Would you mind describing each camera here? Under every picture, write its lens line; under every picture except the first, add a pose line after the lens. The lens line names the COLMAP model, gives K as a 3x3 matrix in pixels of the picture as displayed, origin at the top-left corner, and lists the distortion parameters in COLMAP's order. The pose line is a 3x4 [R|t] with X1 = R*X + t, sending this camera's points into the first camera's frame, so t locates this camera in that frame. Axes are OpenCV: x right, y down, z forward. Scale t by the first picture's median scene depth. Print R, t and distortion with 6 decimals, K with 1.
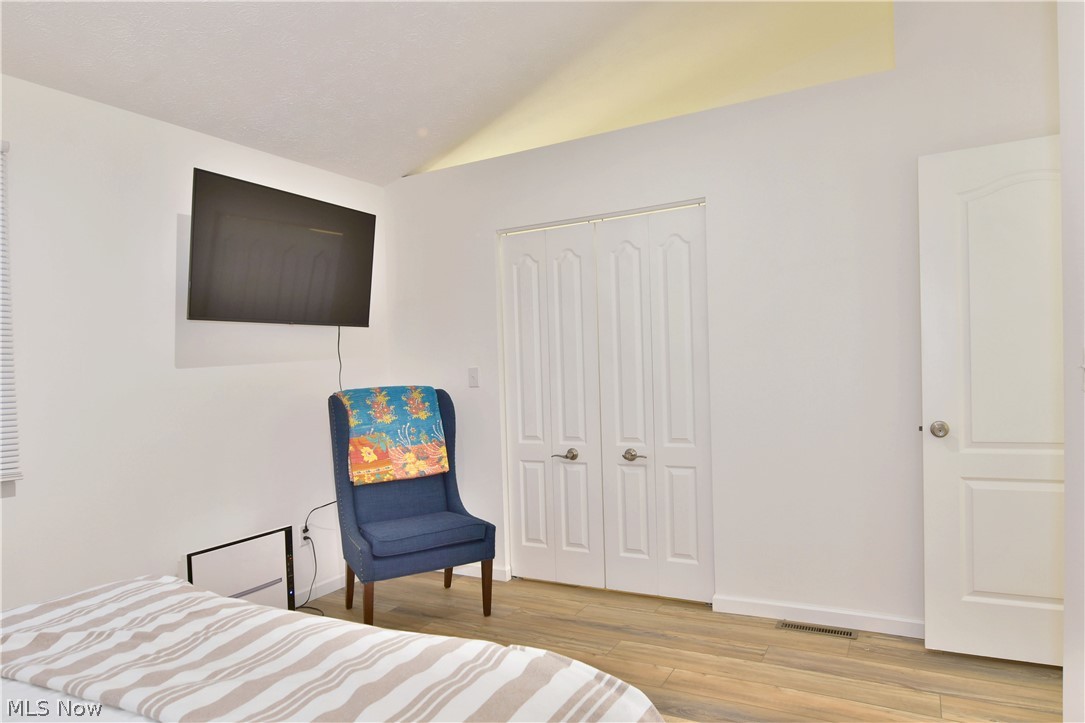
lens RADIAL K [[658.1, 0, 542.4], [0, 658.1, 363.2], [0, 0, 1]] dist [-0.008339, -0.006077]
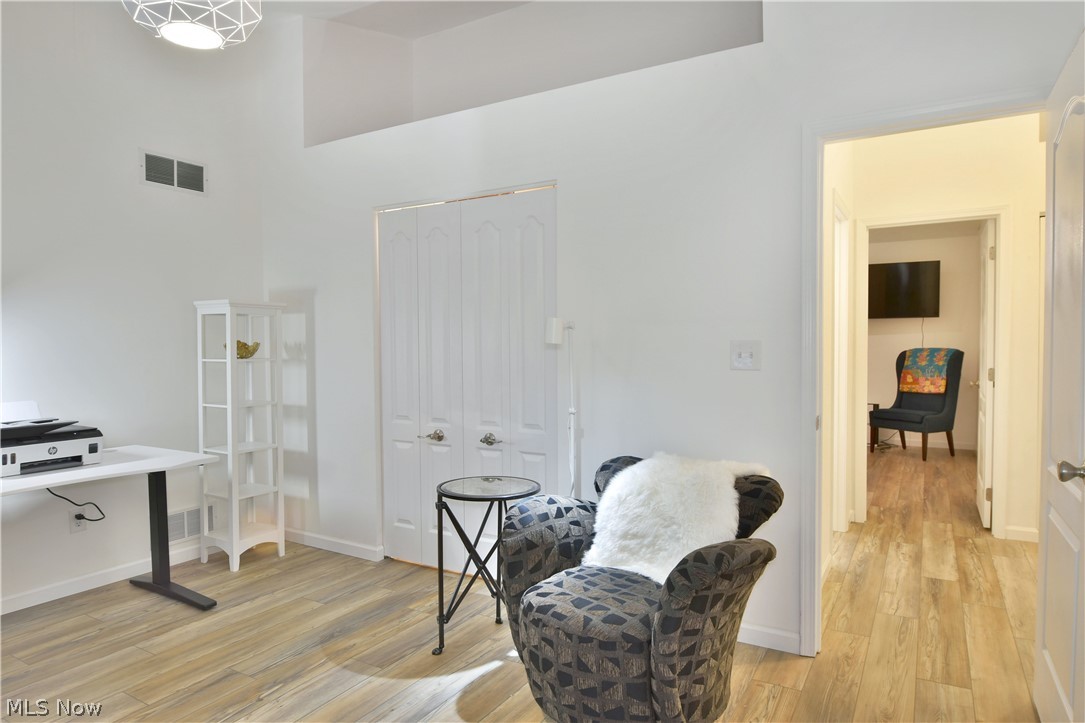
lens RADIAL K [[658.1, 0, 542.4], [0, 658.1, 363.2], [0, 0, 1]] dist [-0.008339, -0.006077]
pose [[-0.048621, 0.067991, -0.996500, 1.875396], [0.000178, 0.997681, 0.068063, -0.055310], [0.998817, 0.003132, -0.048520, -0.085587]]
